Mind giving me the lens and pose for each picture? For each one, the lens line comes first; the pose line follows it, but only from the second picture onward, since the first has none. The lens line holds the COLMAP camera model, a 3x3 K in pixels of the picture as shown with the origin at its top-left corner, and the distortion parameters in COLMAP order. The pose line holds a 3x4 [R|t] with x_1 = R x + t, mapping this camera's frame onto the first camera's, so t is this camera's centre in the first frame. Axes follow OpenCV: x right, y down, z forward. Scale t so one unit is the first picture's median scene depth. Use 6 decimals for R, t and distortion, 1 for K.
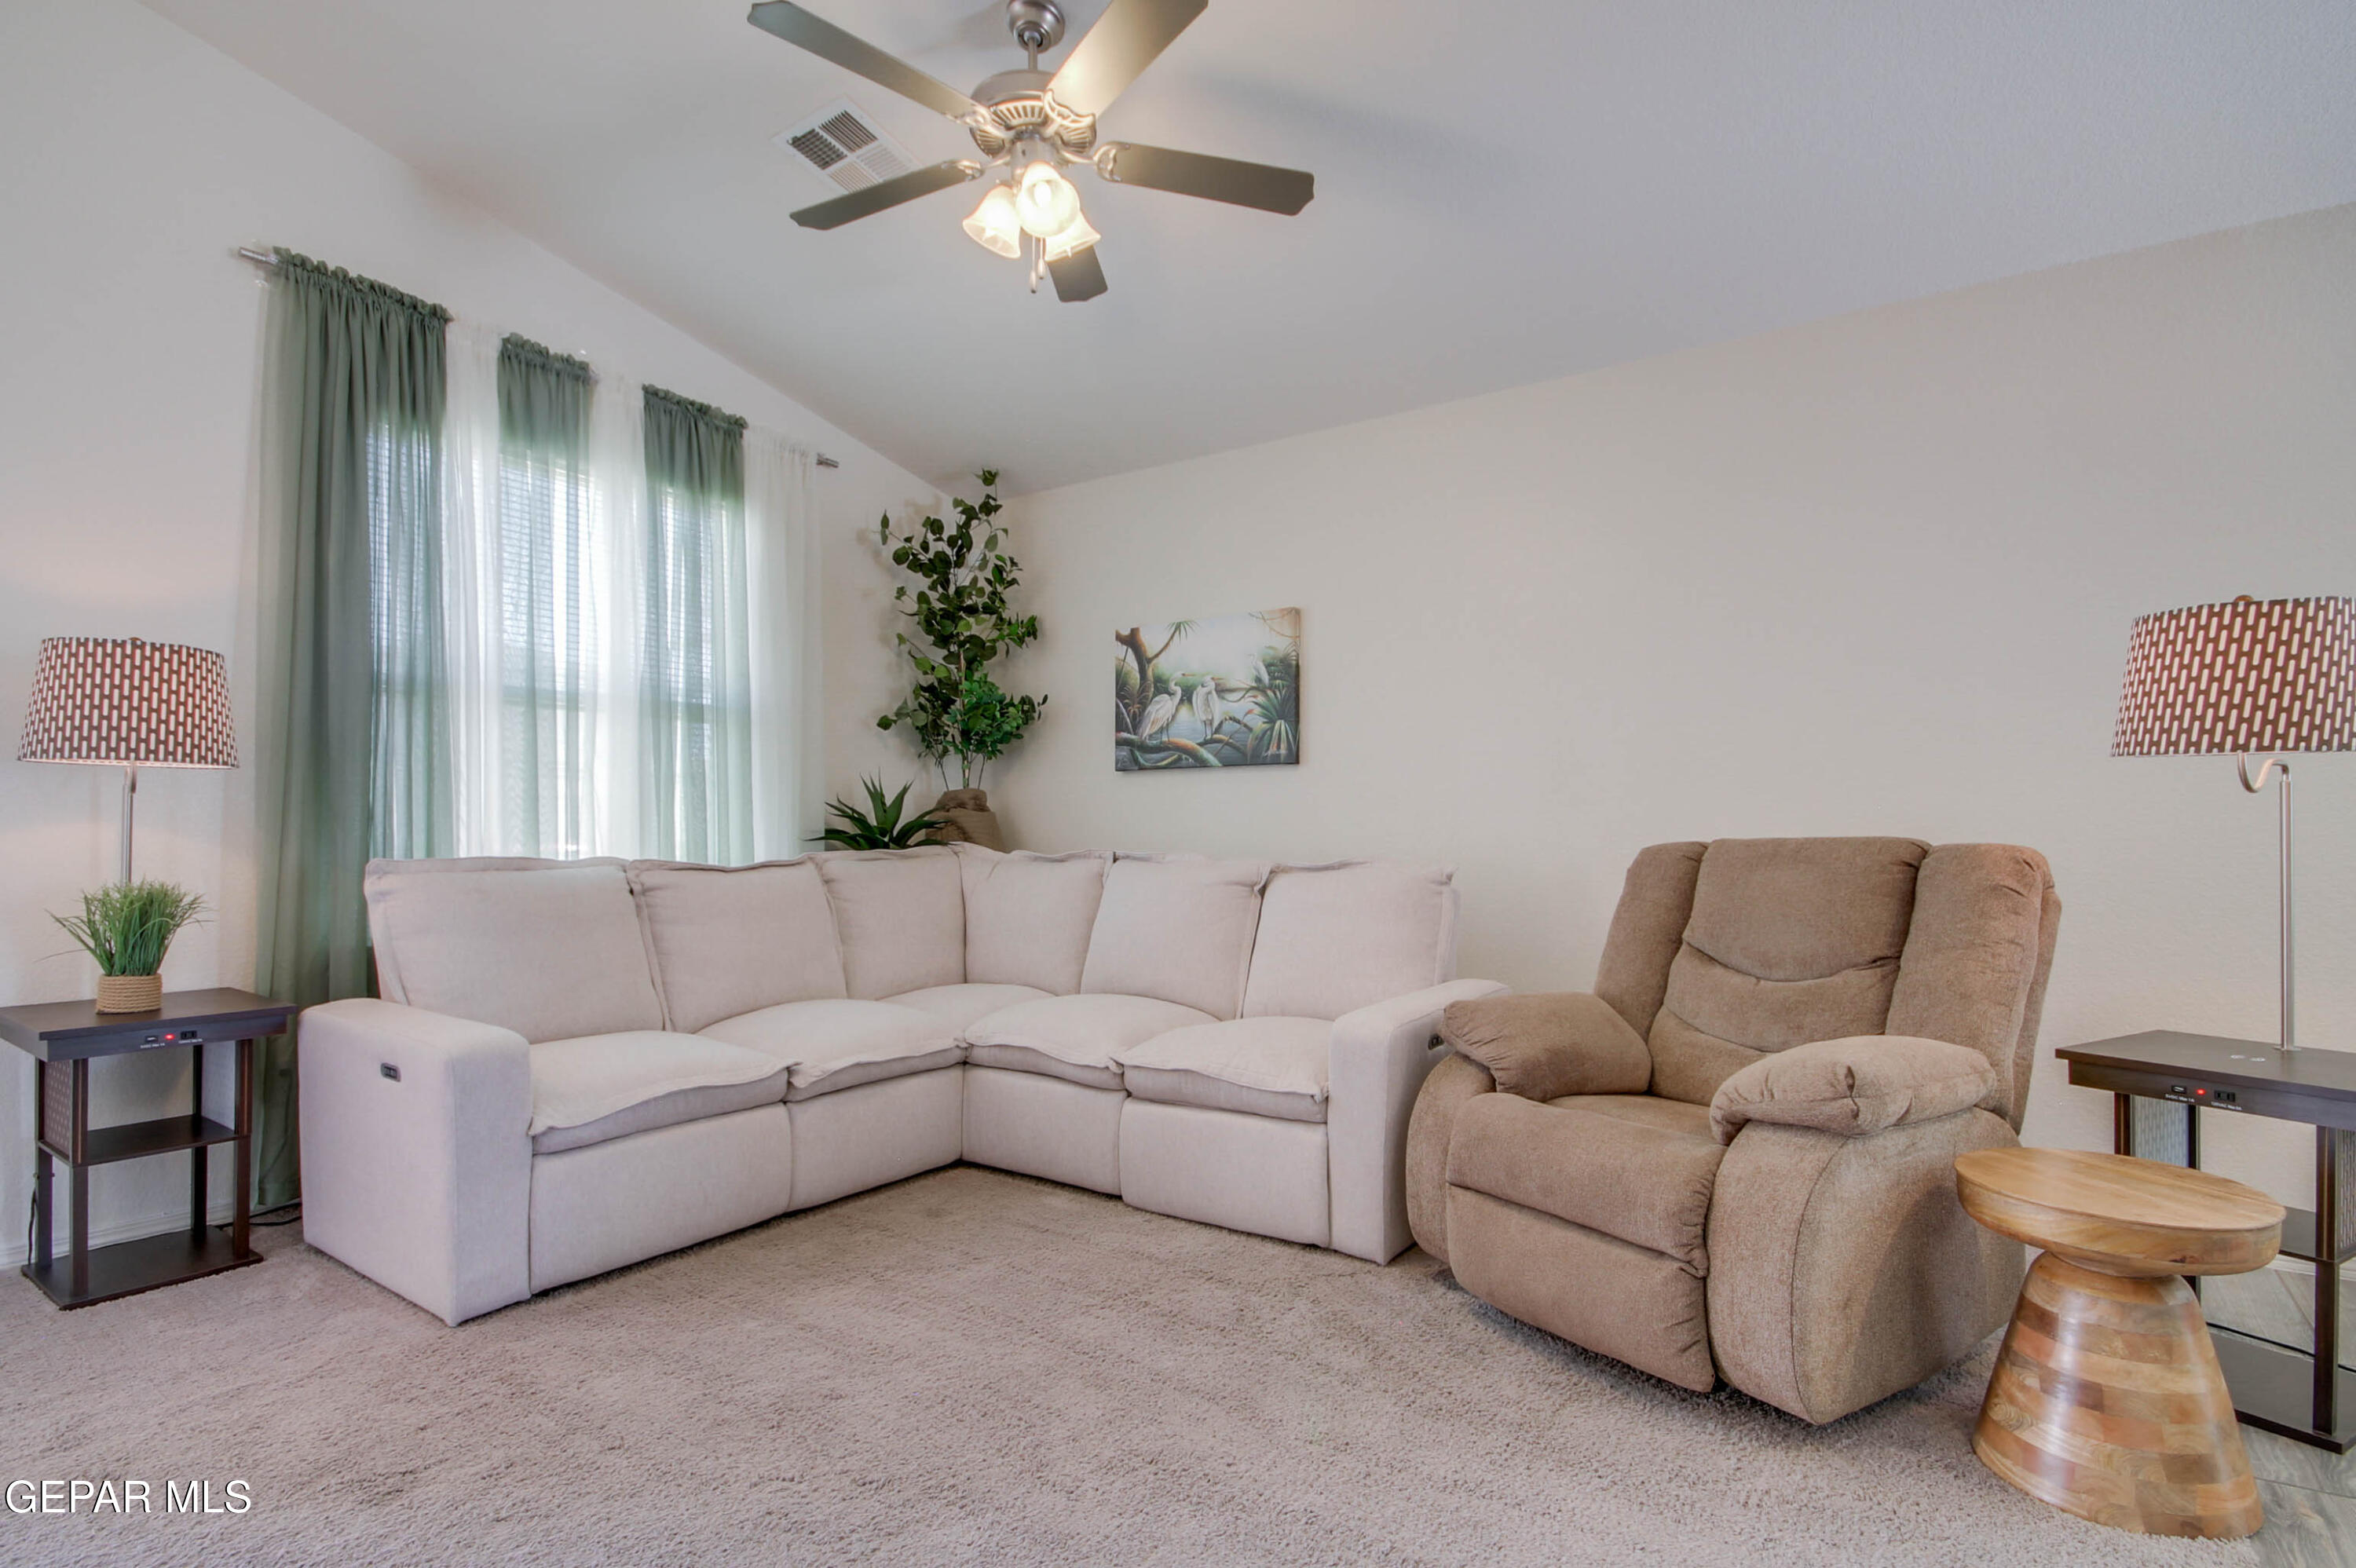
lens RADIAL K [[1153.3, 0, 1189.0], [0, 1153.3, 802.3], [0, 0, 1]] dist [-0.006427, -0.000142]
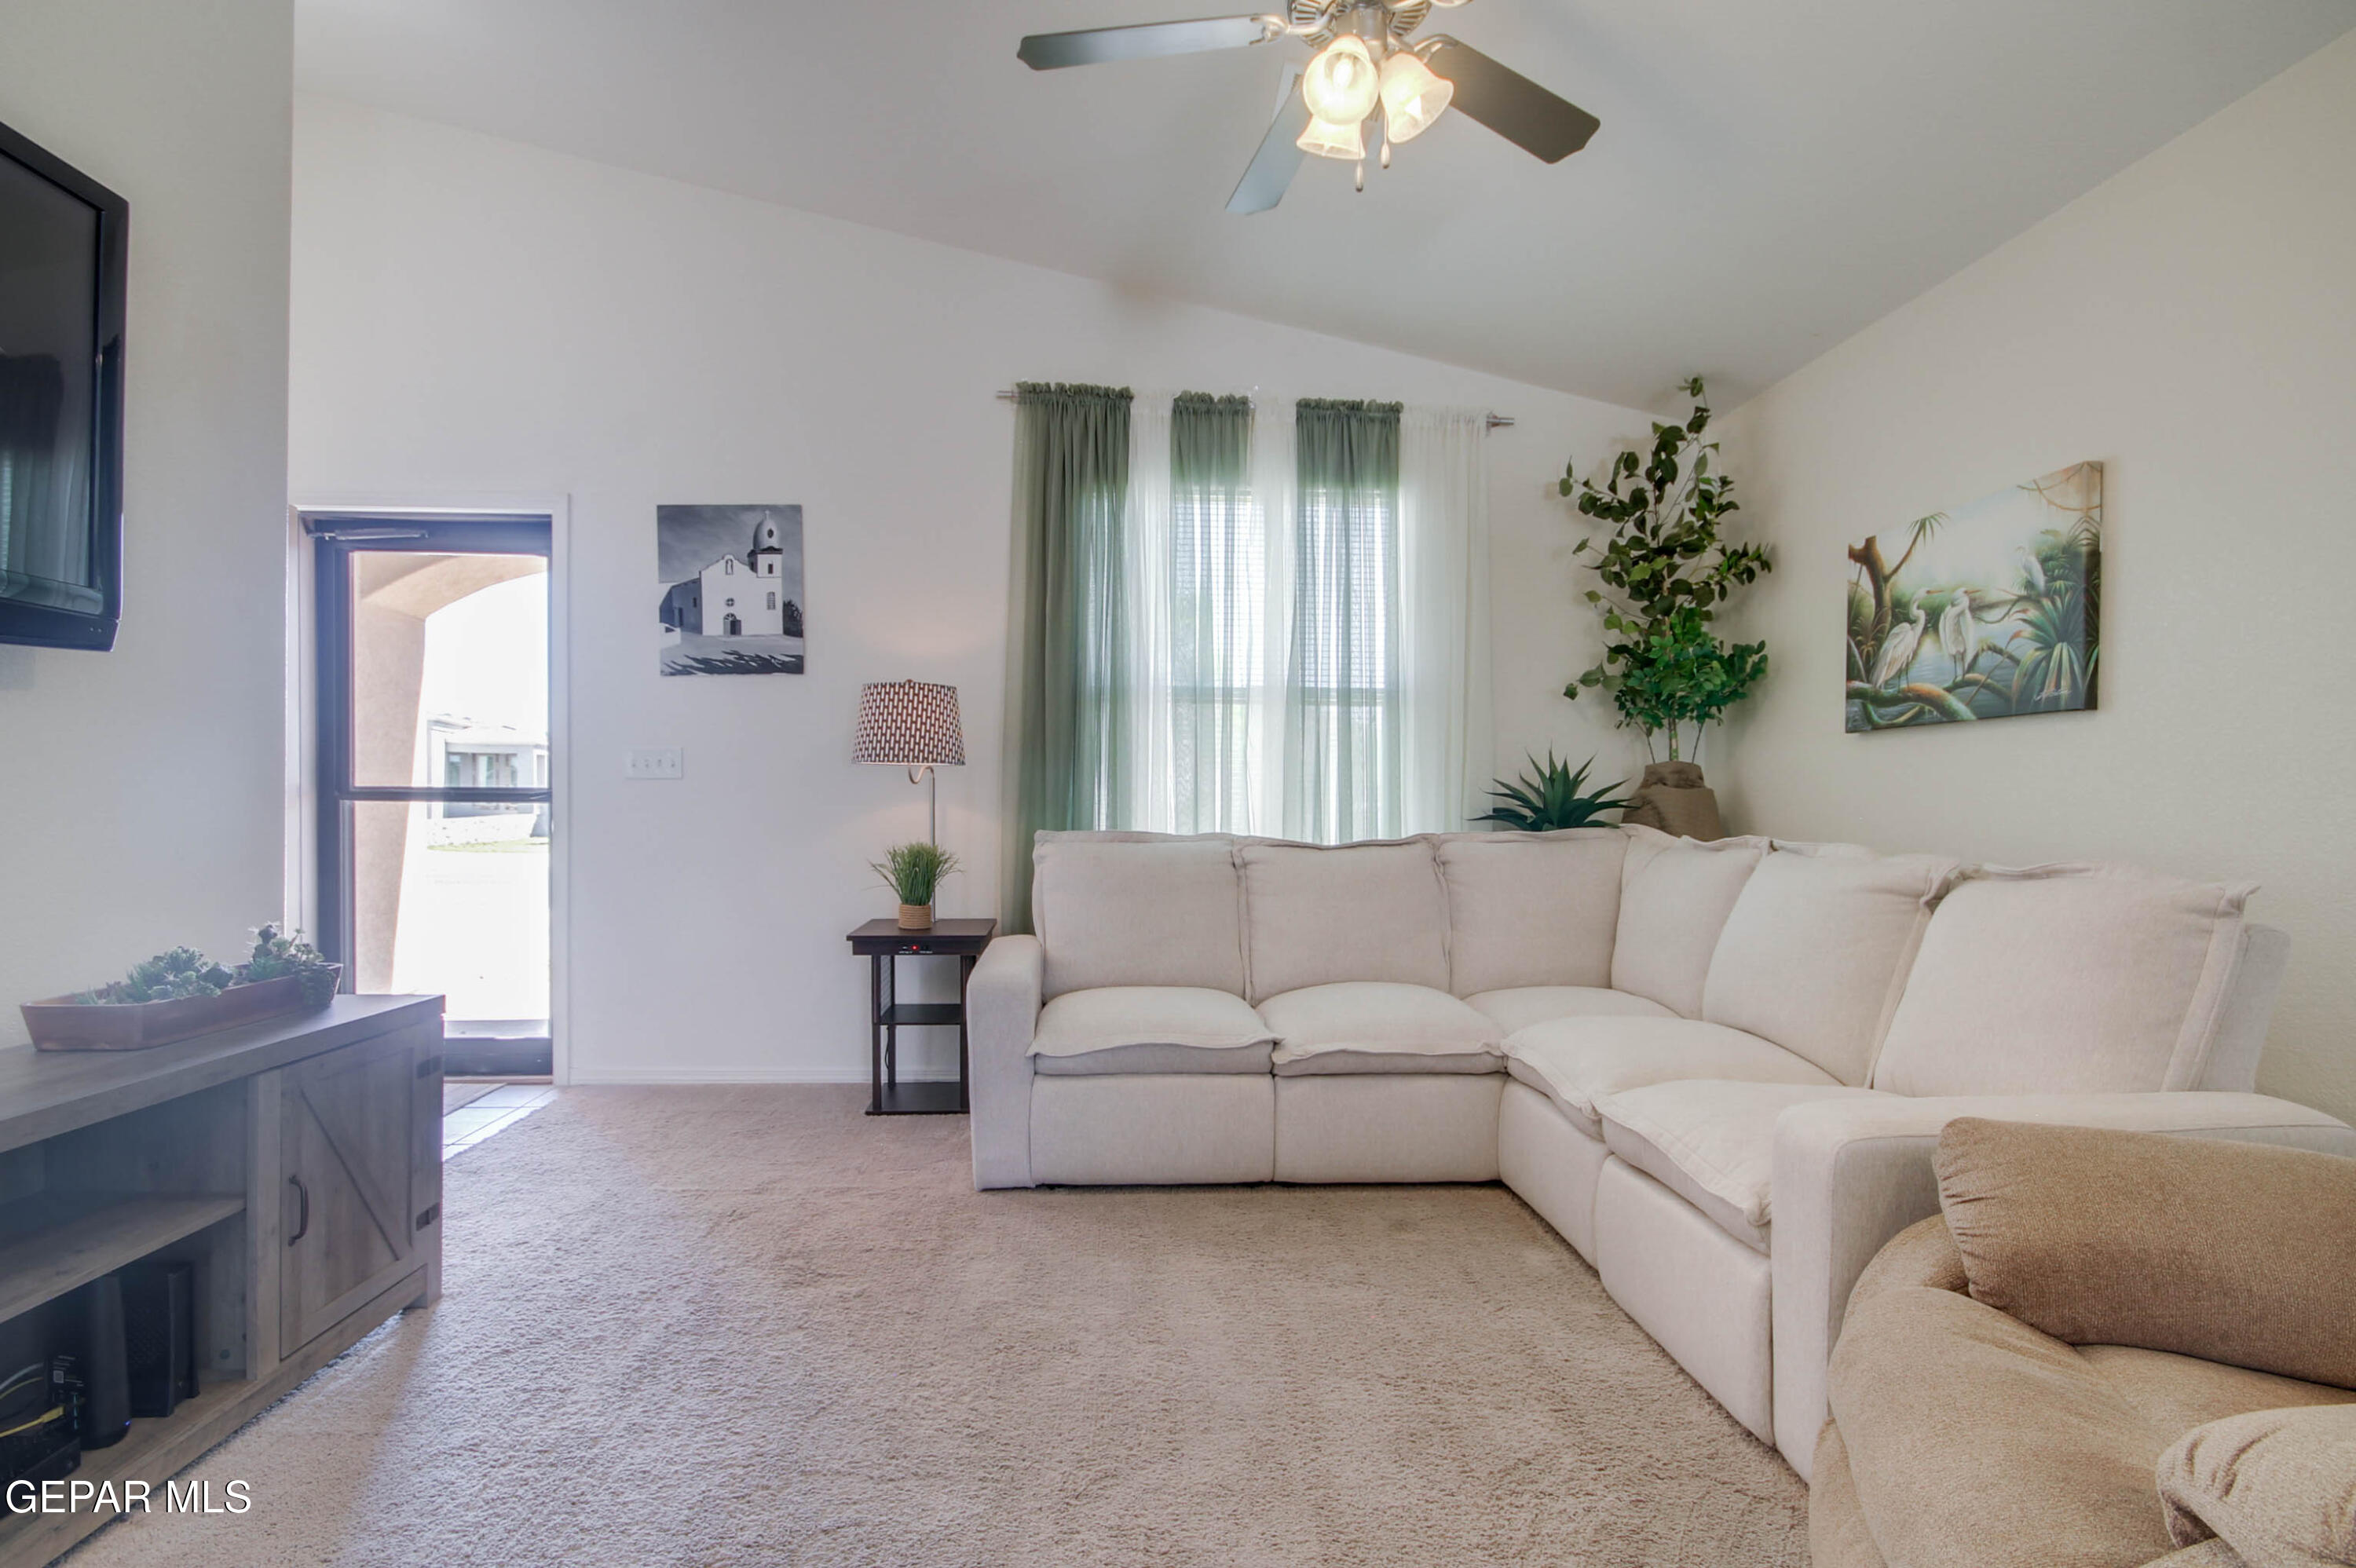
lens RADIAL K [[1129.4, 0, 1172.3], [0, 1129.4, 815.5], [0, 0, 1]] dist [-0.006800, -0.000070]
pose [[0.605954, 0.010209, -0.795434, 0.277835], [0.016553, 0.999539, 0.025438, 0.000612], [0.795327, -0.028581, 0.605506, 0.224141]]
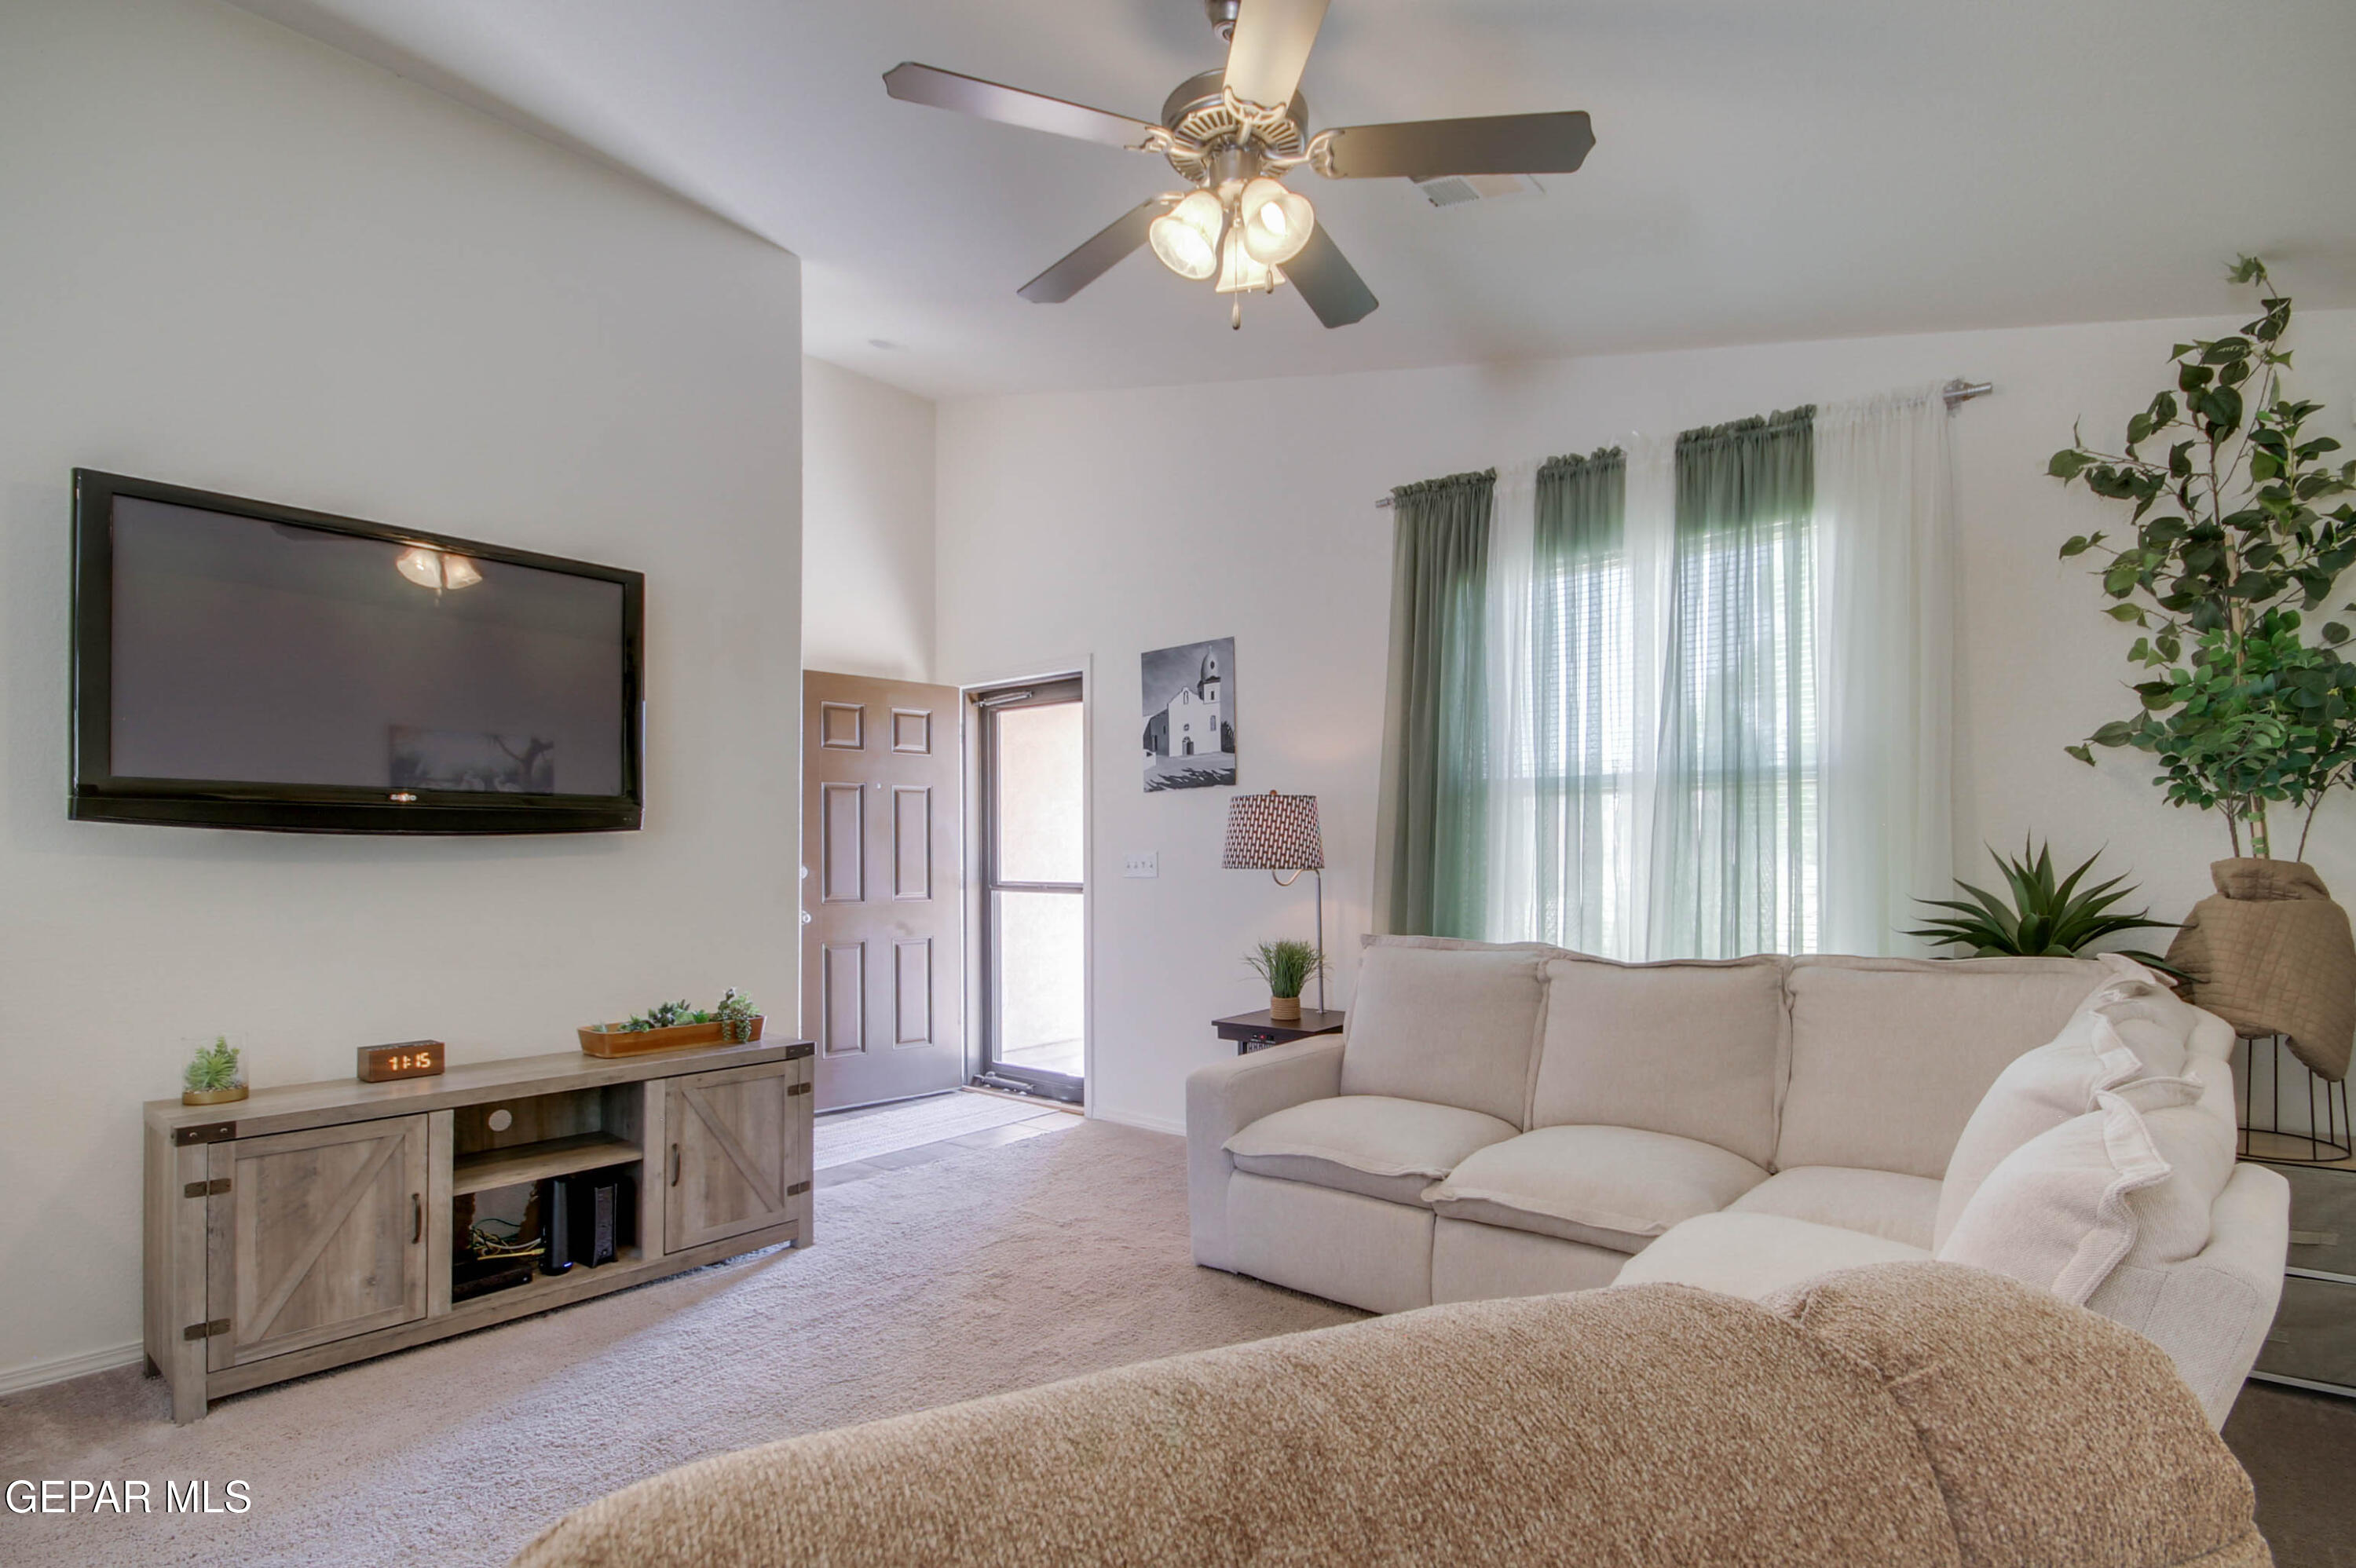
lens RADIAL K [[1155.3, 0, 1205.2], [0, 1155.3, 860.4], [0, 0, 1]] dist [-0.010376, 0.000165]
pose [[-0.084636, 0.000254, -0.996412, 0.436754], [0.027165, 0.999629, -0.002052, -0.026251], [0.996042, -0.027241, -0.084611, 0.623094]]
